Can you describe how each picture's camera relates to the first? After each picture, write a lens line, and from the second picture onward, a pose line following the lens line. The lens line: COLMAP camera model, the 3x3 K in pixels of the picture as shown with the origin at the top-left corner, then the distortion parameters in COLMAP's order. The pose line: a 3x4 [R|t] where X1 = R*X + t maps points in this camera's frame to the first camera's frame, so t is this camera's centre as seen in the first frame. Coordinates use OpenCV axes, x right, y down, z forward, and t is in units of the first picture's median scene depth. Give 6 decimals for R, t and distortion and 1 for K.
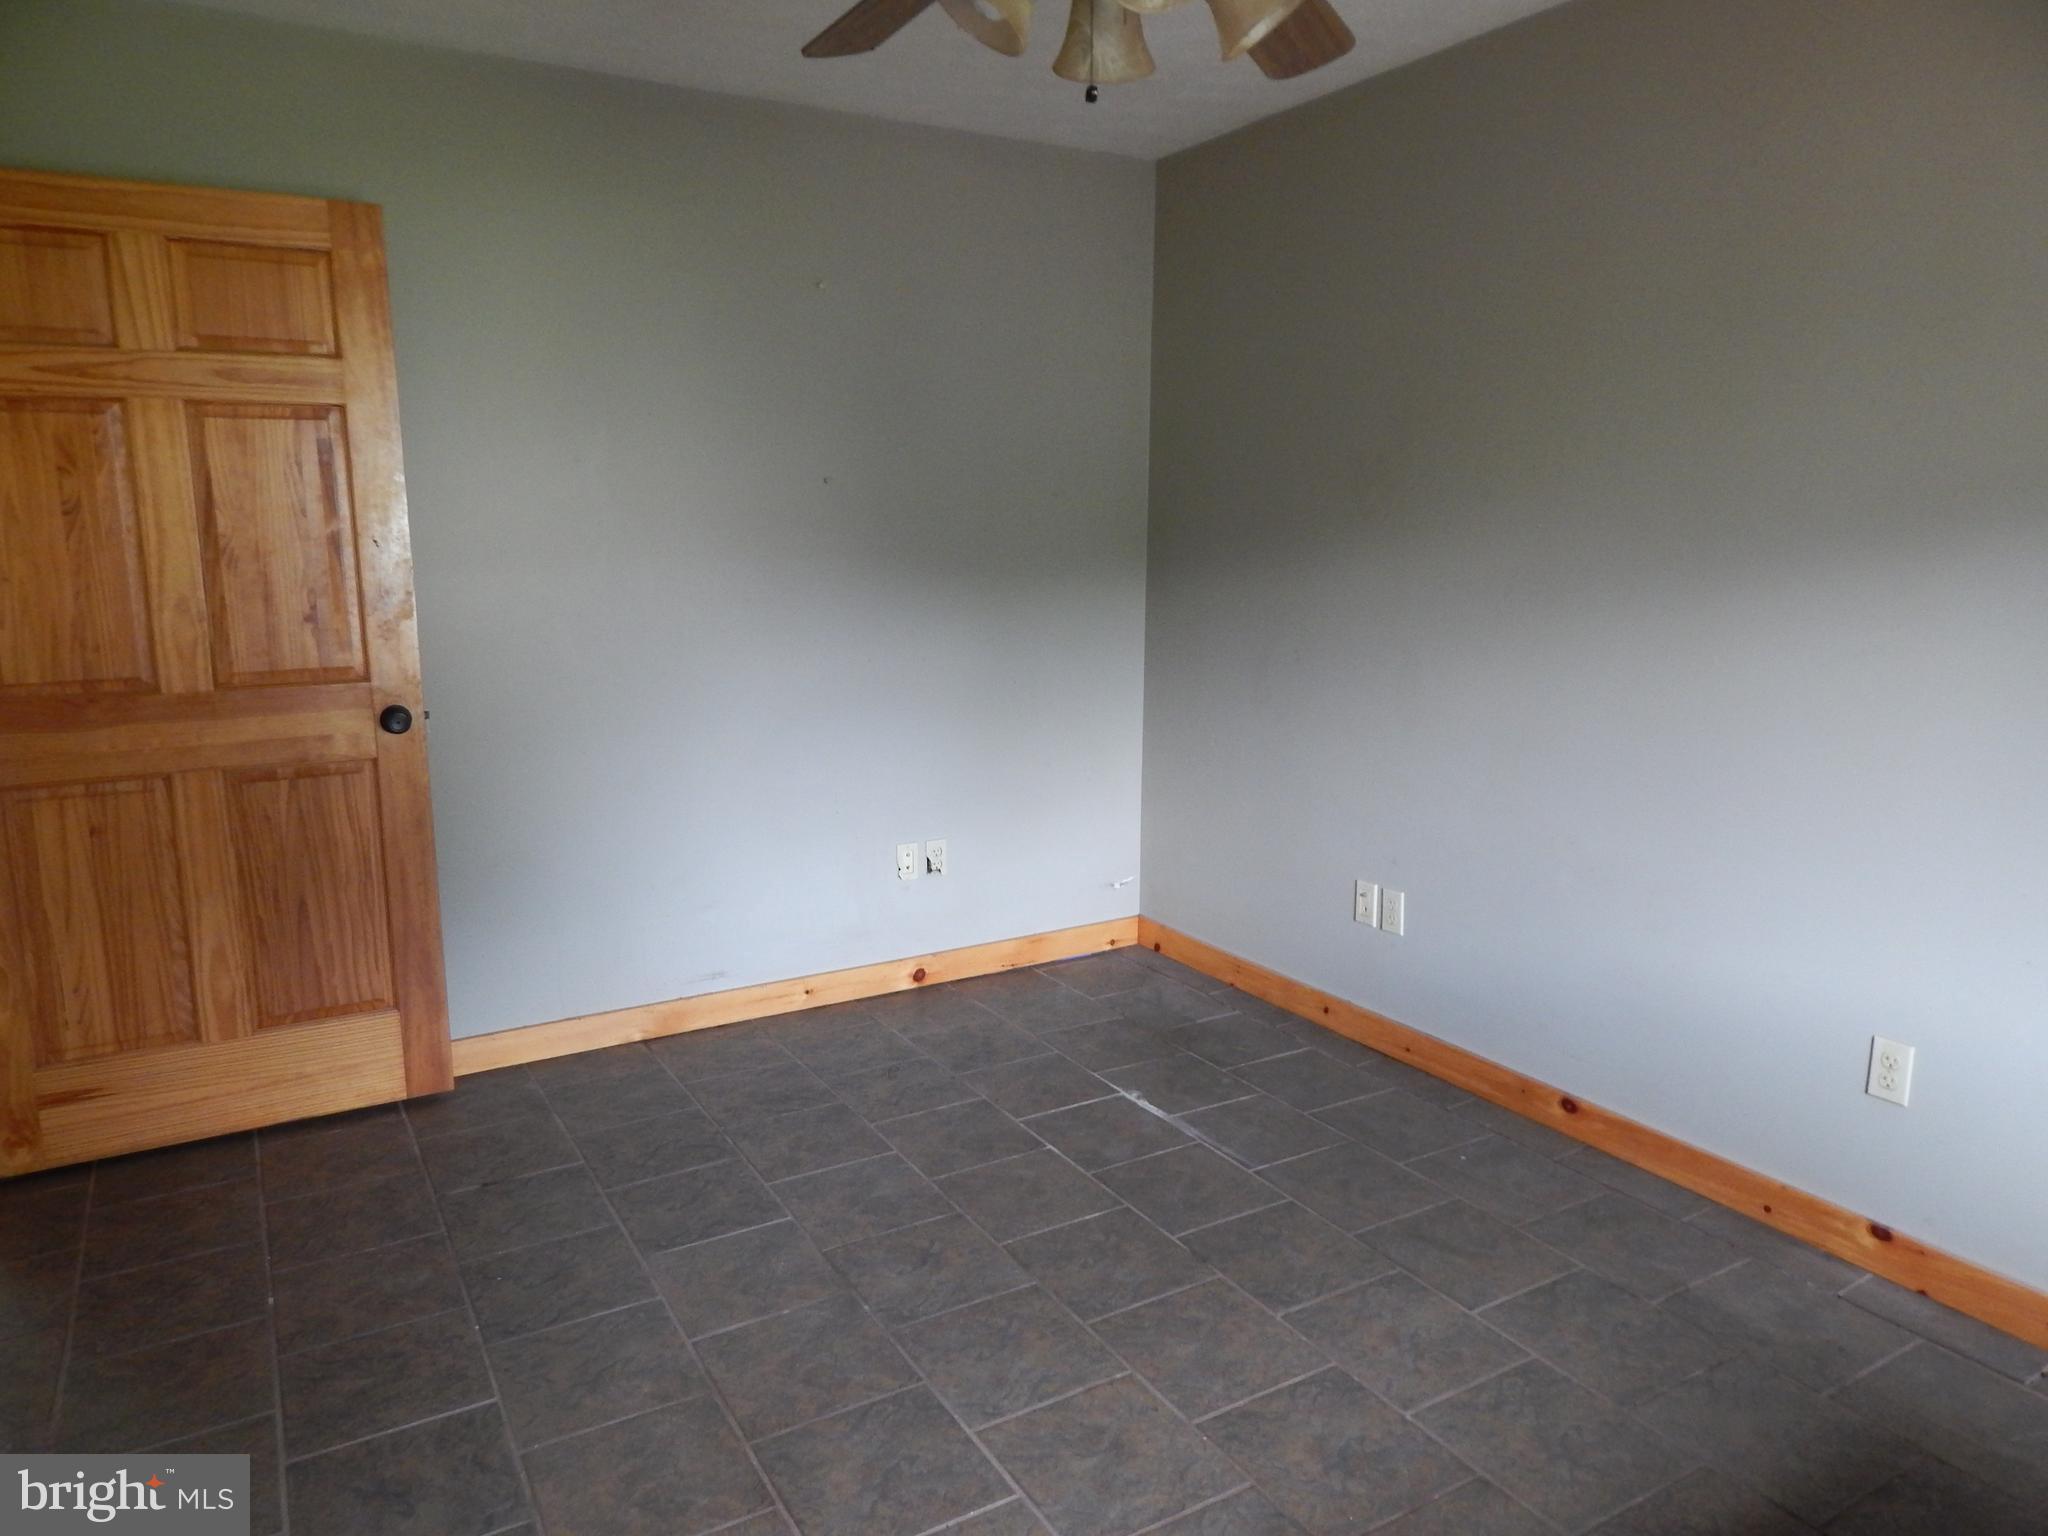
lens RADIAL K [[1368.1, 0, 1019.6], [0, 1368.1, 767.1], [0, 0, 1]] dist [0.026669, -0.011771]
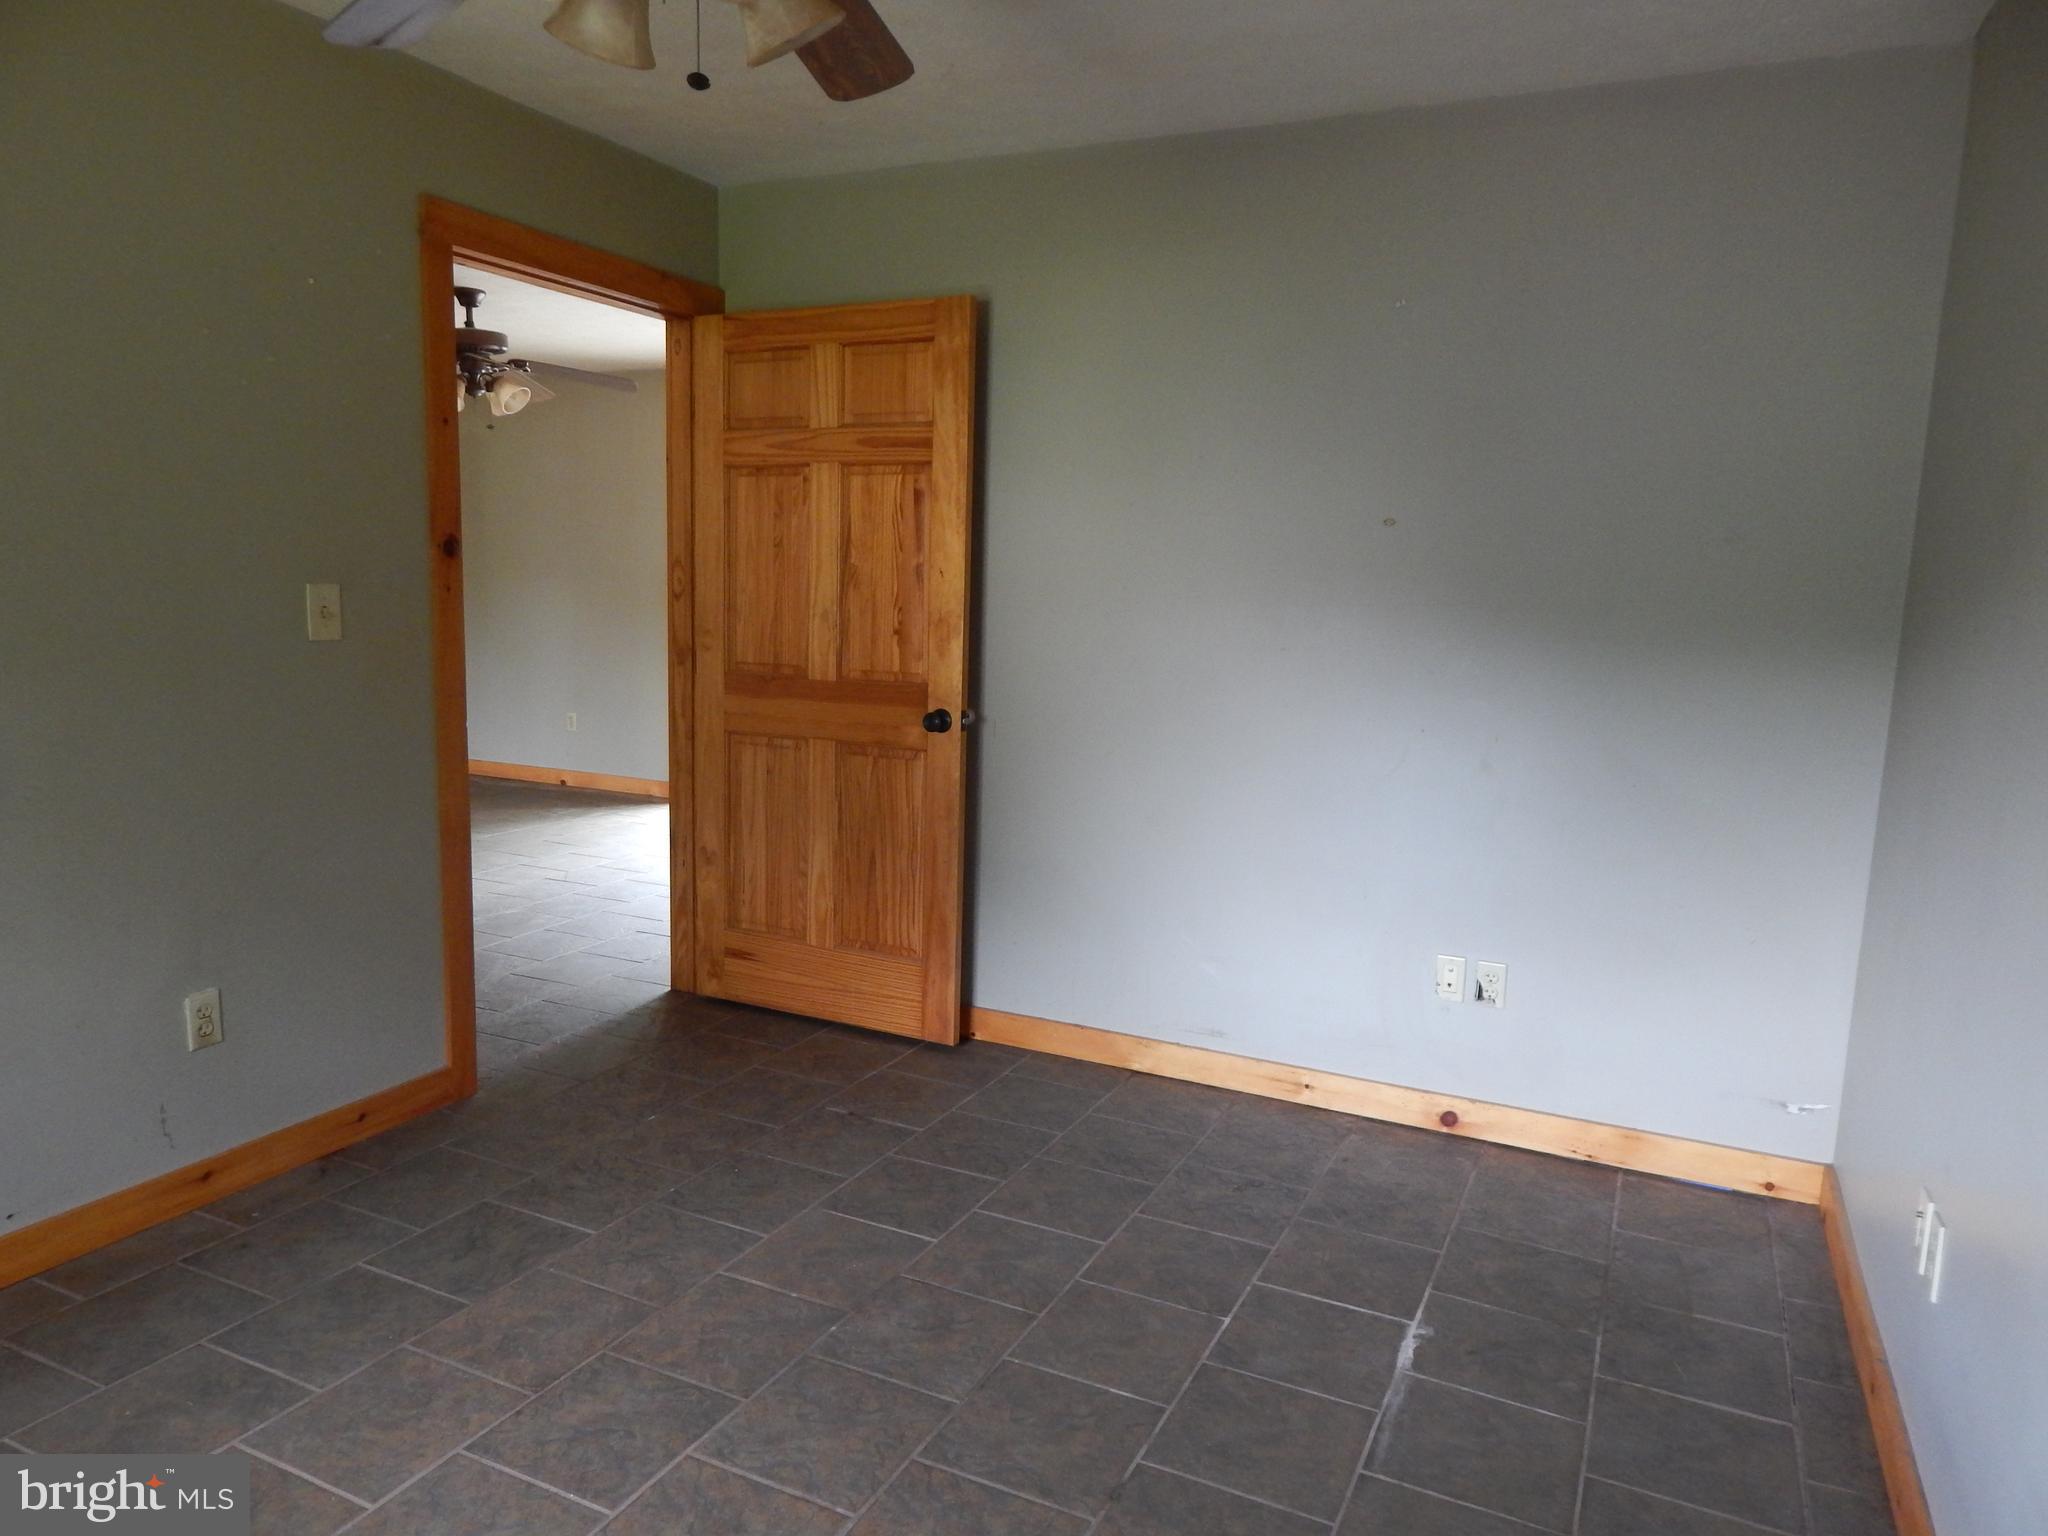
lens RADIAL K [[1368.1, 0, 1022.4], [0, 1368.1, 763.9], [0, 0, 1]] dist [0.026669, -0.011771]
pose [[0.558147, 0.133662, -0.818906, 0.596177], [-0.181594, 0.982691, 0.036625, -0.057102], [0.809627, 0.128266, 0.572759, 0.401906]]
